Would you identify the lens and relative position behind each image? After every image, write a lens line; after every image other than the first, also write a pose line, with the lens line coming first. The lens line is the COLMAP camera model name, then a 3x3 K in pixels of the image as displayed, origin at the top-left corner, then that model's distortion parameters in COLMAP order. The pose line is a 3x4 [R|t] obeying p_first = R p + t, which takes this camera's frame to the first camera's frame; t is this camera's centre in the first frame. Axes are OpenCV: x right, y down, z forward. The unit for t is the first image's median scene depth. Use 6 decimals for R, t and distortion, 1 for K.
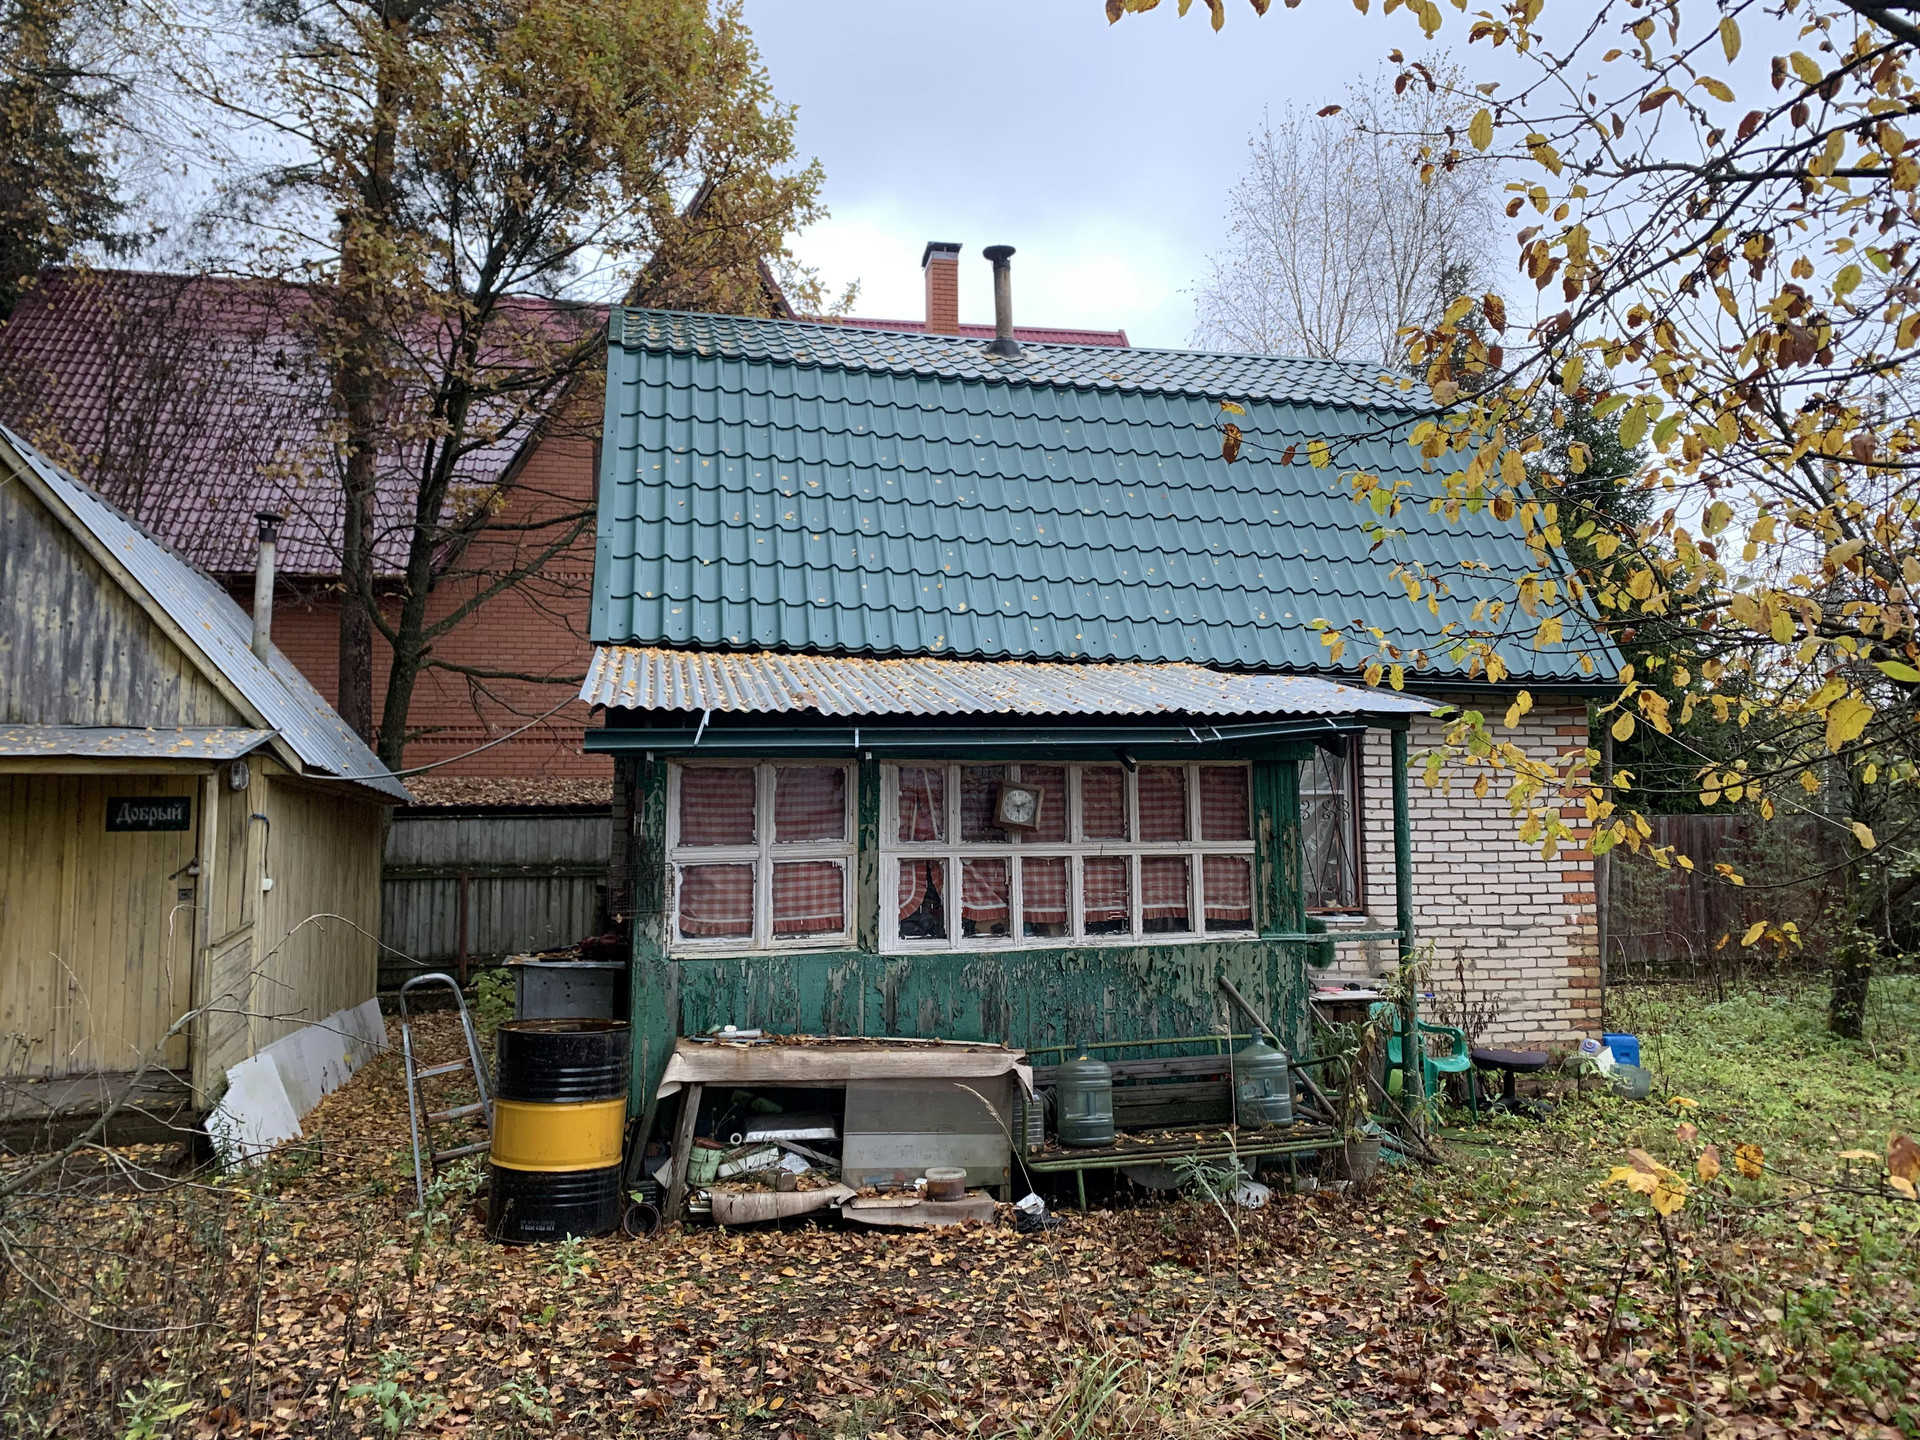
lens RADIAL K [[1441.7, 0, 962.1], [0, 1441.7, 724.5], [0, 0, 1]] dist [0.027445, -0.025183]
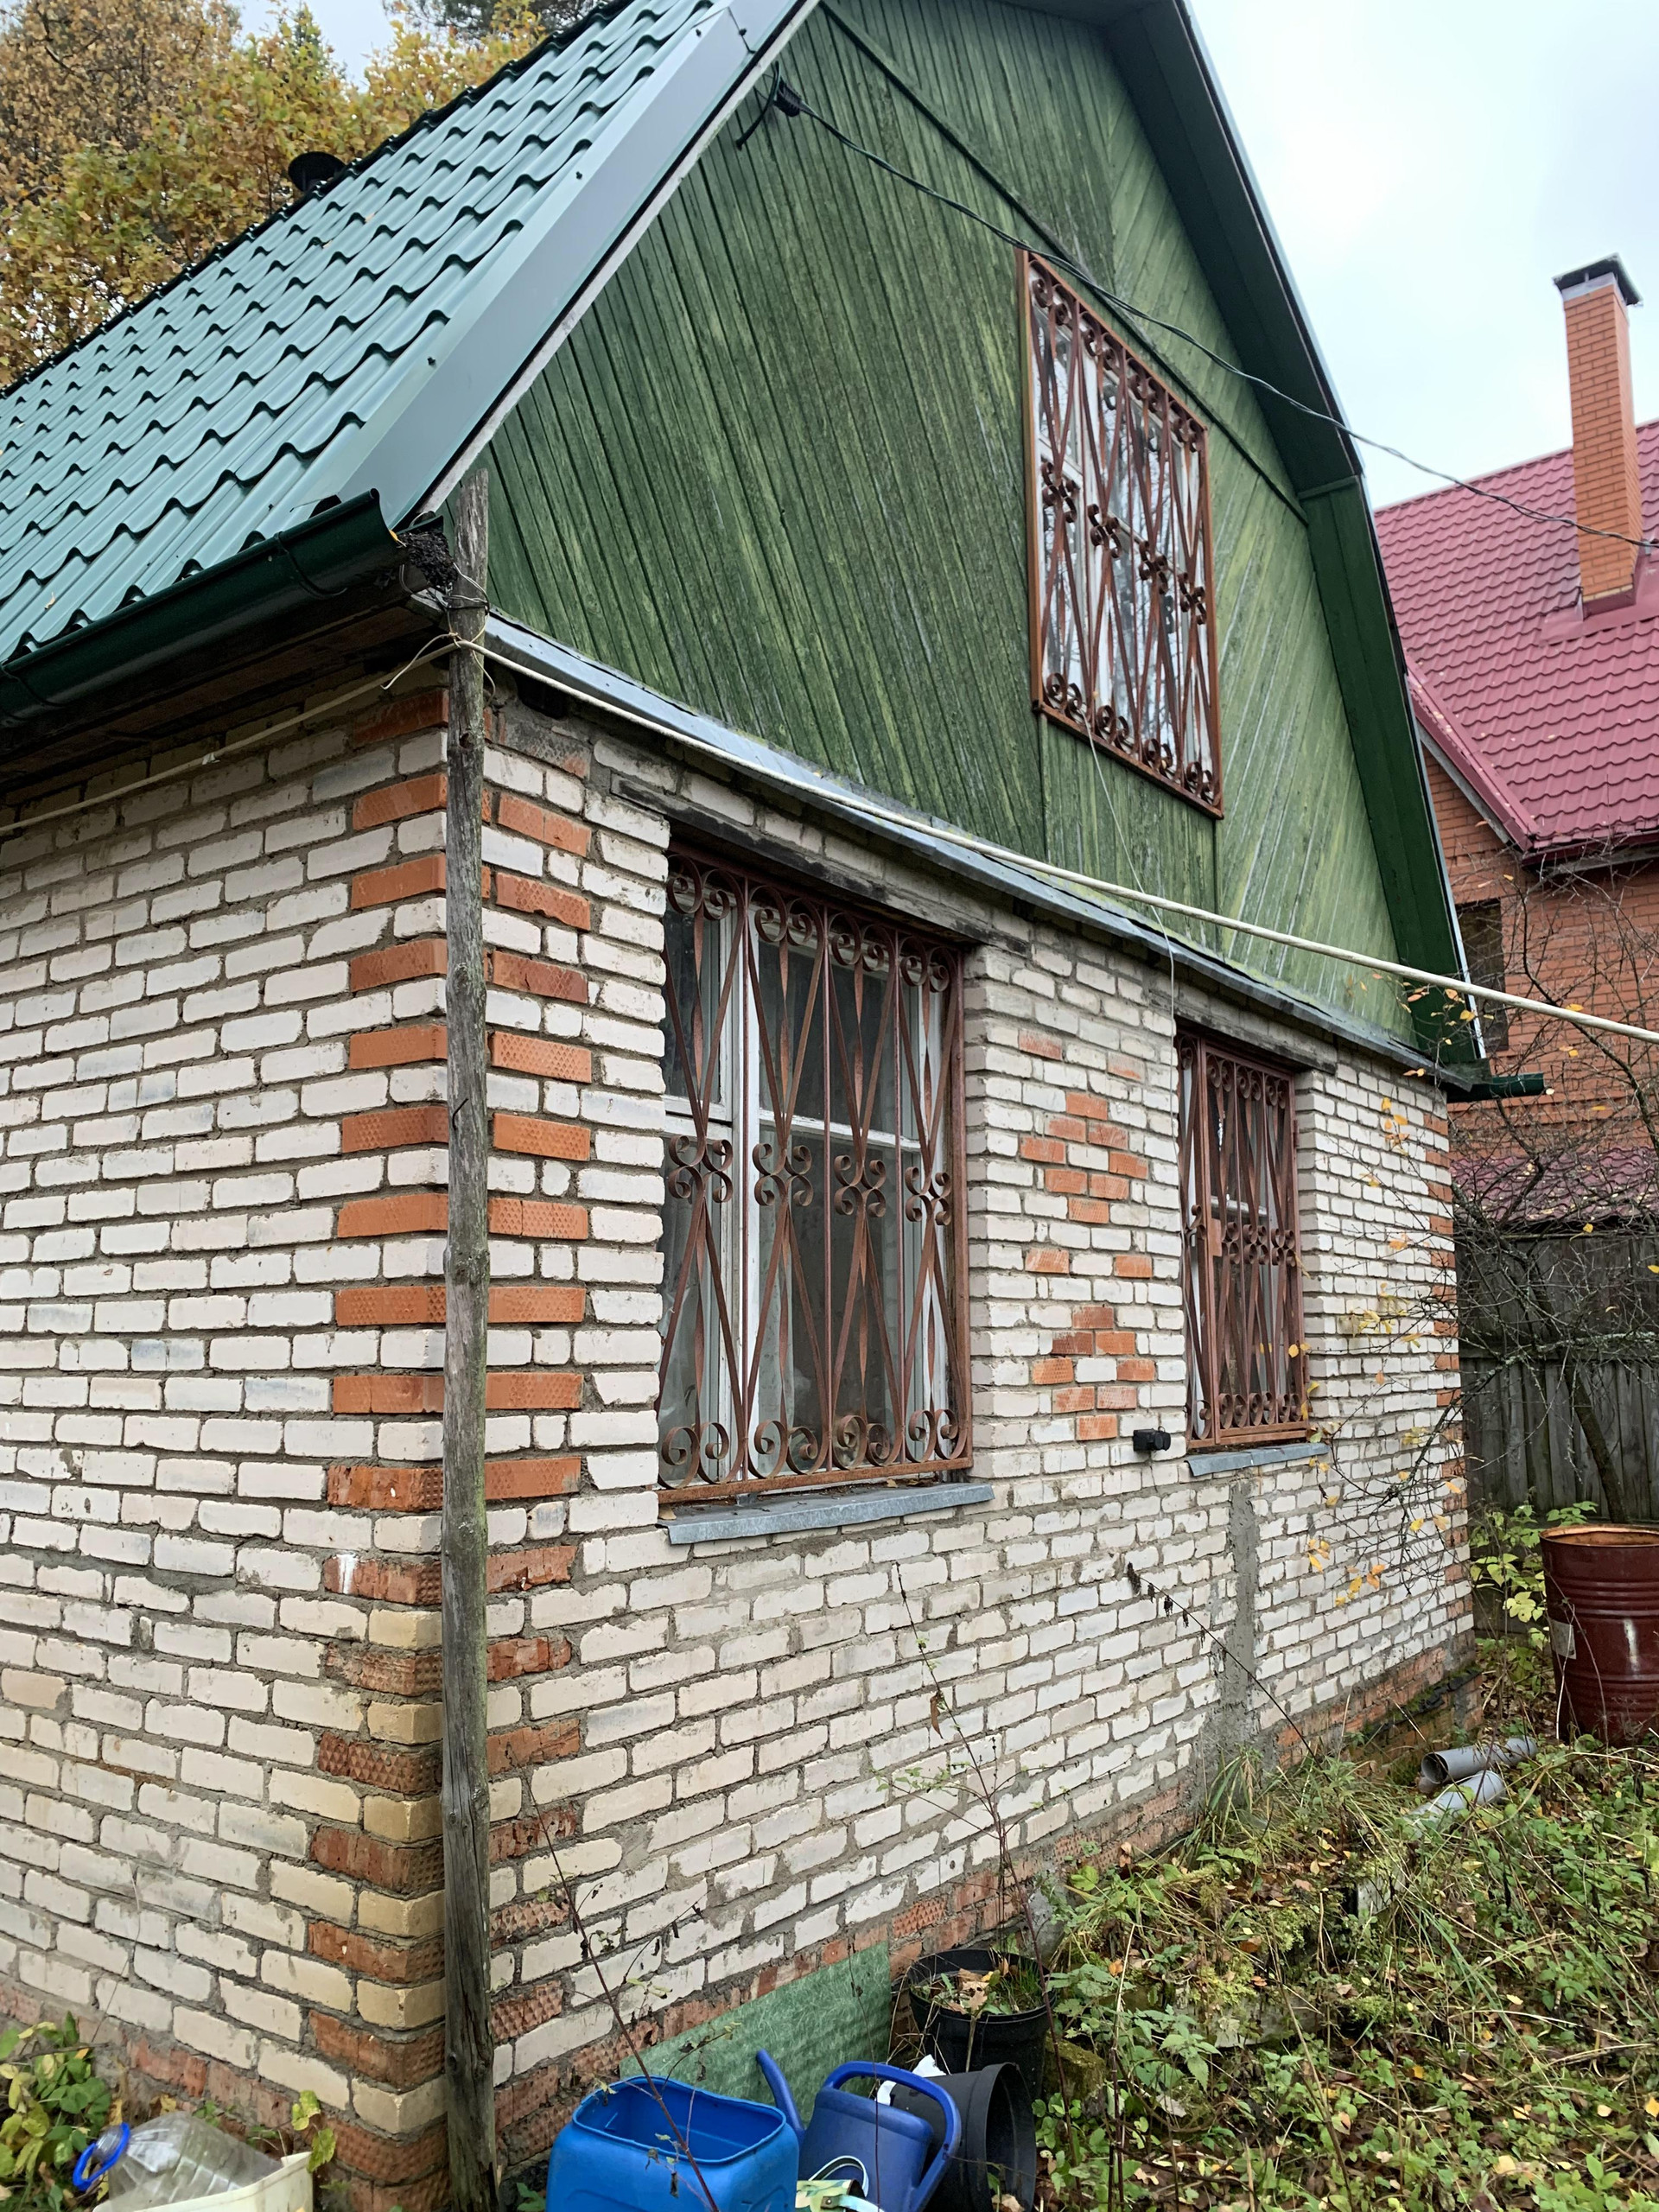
lens RADIAL K [[1660.9, 0, 788.7], [0, 1660.9, 1130.6], [0, 0, 1]] dist [0.027445, -0.025183]
pose [[0.648252, -0.092119, -0.755833, 0.689404], [0.065972, 0.995717, -0.064774, 0.084907], [0.758562, -0.007874, 0.651553, 0.882568]]
